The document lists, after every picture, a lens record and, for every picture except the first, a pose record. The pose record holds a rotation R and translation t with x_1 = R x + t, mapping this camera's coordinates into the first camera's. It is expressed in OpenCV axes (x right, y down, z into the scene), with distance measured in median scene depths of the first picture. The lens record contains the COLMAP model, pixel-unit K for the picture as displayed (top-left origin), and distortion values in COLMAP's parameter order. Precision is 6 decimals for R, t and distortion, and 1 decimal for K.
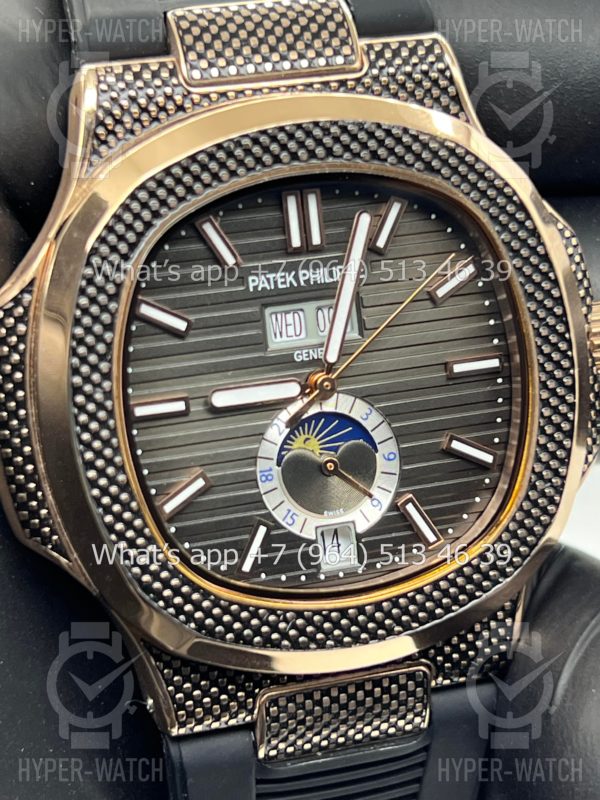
lens RADIAL K [[1959.7, 0, 283.8], [0, 1959.7, 414.8], [0, 0, 1]] dist [0.243396, -1.694121]
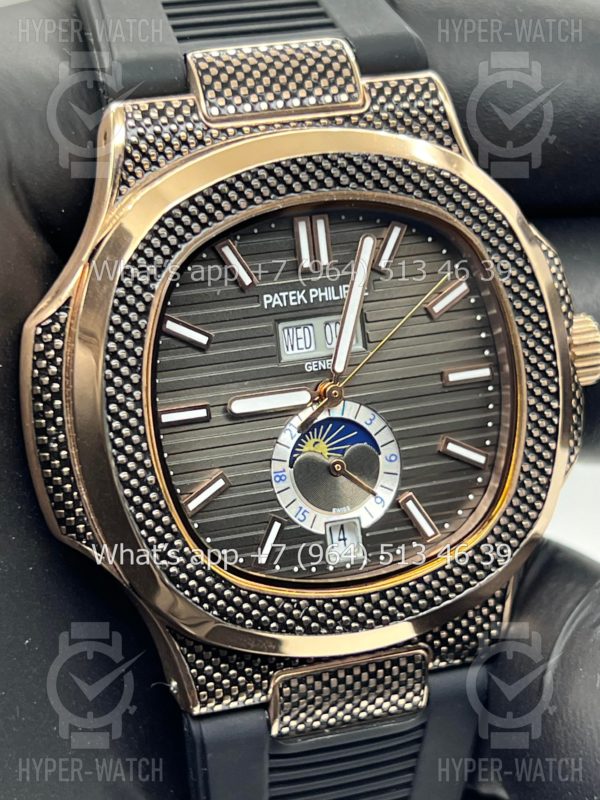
lens RADIAL K [[1959.7, 0, 283.8], [0, 1959.7, 414.8], [0, 0, 1]] dist [0.243396, -1.694121]
pose [[0.999677, -0.005245, 0.024856, -0.033929], [0.005317, 0.999982, -0.002817, -0.000216], [-0.024840, 0.002948, 0.999687, -0.096738]]
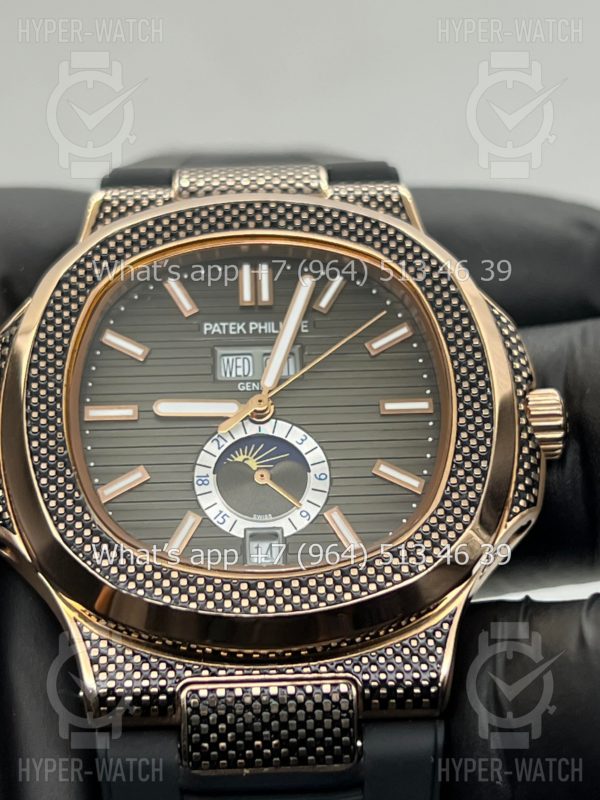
lens RADIAL K [[1904.8, 0, 300.0], [0, 1904.8, 400.0], [0, 0, 1]] dist [0.275201, -0.965602]
pose [[0.963799, -0.048959, -0.262096, 0.330122], [-0.094090, 0.857305, -0.506138, 0.534154], [0.249476, 0.512476, 0.821663, 0.103083]]
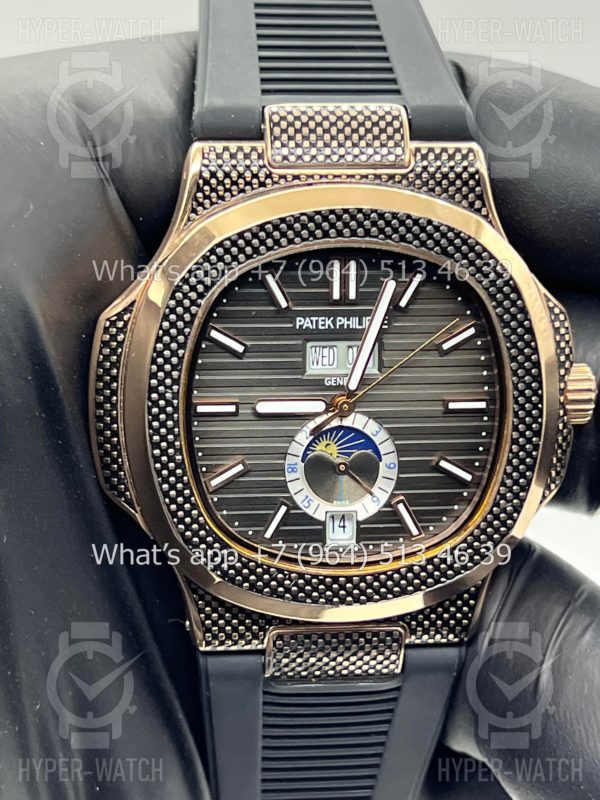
lens RADIAL K [[1959.7, 0, 283.8], [0, 1959.7, 414.8], [0, 0, 1]] dist [0.243396, -1.694121]
pose [[0.982592, 0.135918, -0.126649, 0.147584], [-0.128324, 0.989511, 0.066344, -0.091210], [0.134338, -0.048937, 0.989727, -0.302263]]
